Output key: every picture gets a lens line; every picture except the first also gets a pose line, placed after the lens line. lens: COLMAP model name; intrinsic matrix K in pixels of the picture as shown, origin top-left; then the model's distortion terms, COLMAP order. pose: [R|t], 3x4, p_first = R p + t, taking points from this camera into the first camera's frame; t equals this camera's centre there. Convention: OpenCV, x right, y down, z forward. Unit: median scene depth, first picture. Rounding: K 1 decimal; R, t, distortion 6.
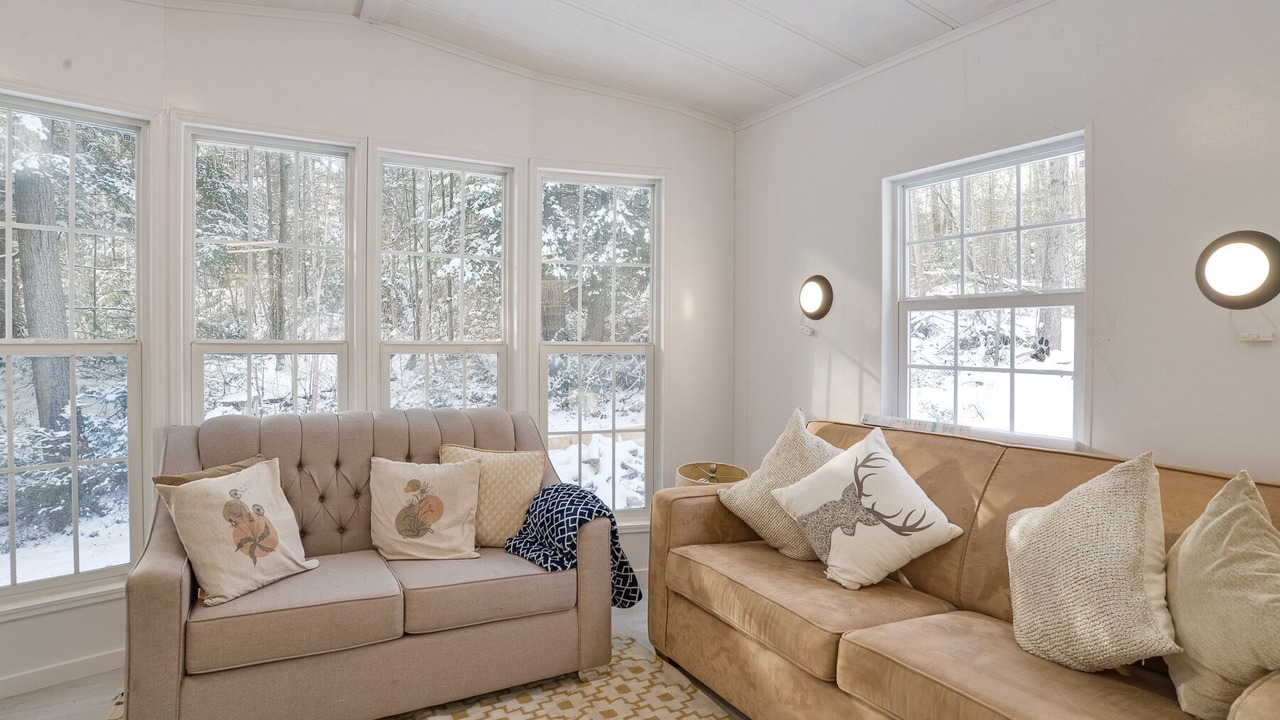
lens RADIAL K [[720.7, 0, 640.6], [0, 720.7, 337.5], [0, 0, 1]] dist [-0.069678, 0.034412]
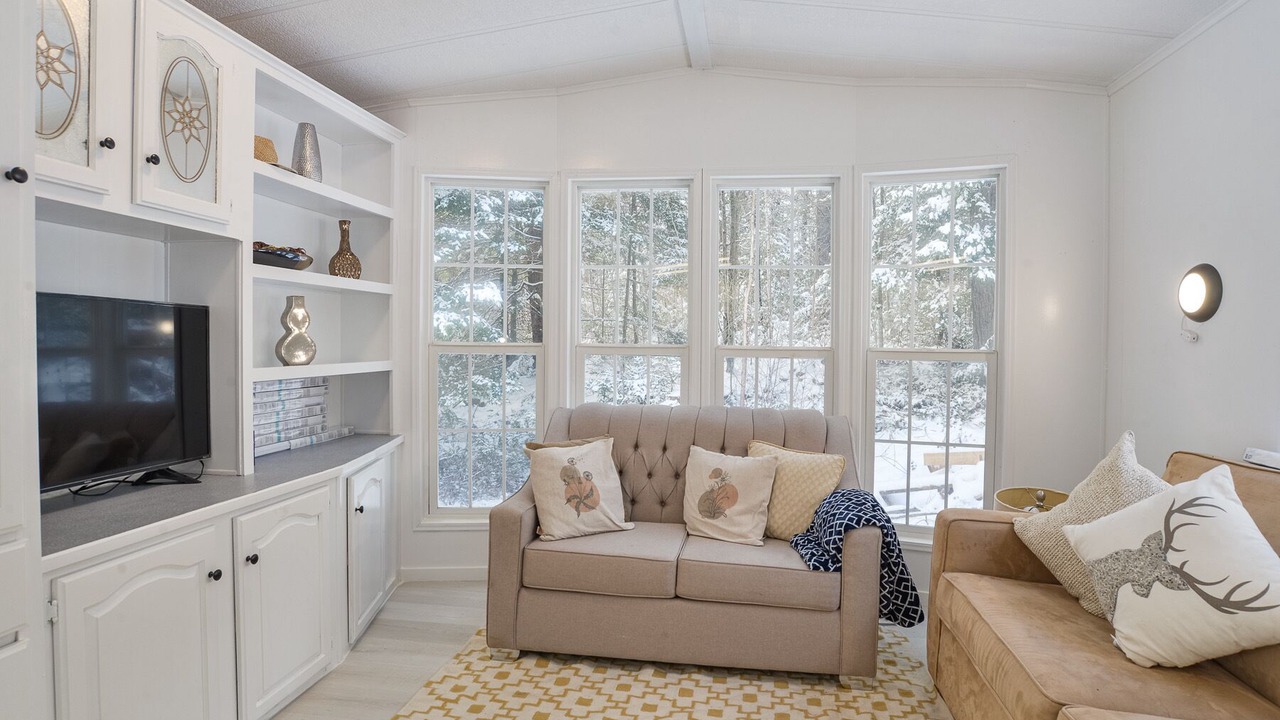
lens RADIAL K [[696.6, 0, 602.1], [0, 696.6, 342.4], [0, 0, 1]] dist [-0.068328, 0.028504]
pose [[0.765928, 0.004002, -0.642913, 0.267532], [-0.005772, 0.999983, -0.000651, 0.001774], [0.642900, 0.004210, 0.765939, 0.043077]]
